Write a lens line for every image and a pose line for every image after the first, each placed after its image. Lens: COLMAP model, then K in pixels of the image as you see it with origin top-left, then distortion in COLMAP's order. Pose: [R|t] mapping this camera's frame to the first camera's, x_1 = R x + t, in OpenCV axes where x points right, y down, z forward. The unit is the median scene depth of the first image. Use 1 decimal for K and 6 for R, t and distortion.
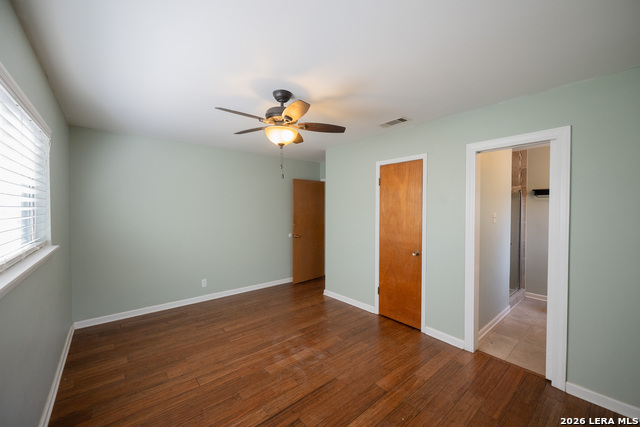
lens RADIAL K [[251.8, 0, 320.0], [0, 251.8, 213.5], [0, 0, 1]] dist [0.000181, 0.000004]
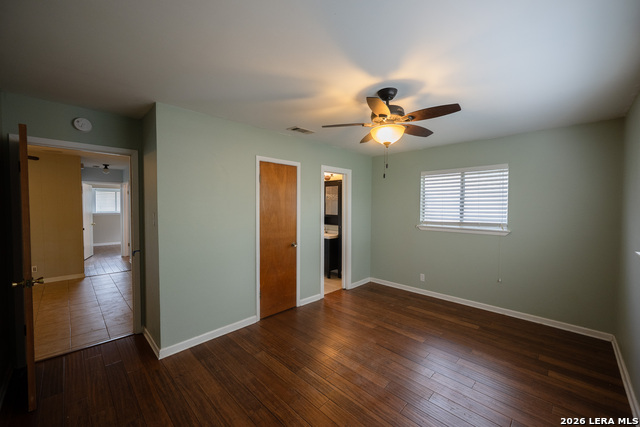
lens RADIAL K [[251.8, 0, 320.0], [0, 251.8, 213.5], [0, 0, 1]] dist [0.000181, 0.000004]
pose [[-0.089356, -0.030782, 0.995524, -0.773419], [0.014162, 0.999382, 0.032172, -0.024007], [-0.995899, 0.016974, -0.088864, 0.935716]]
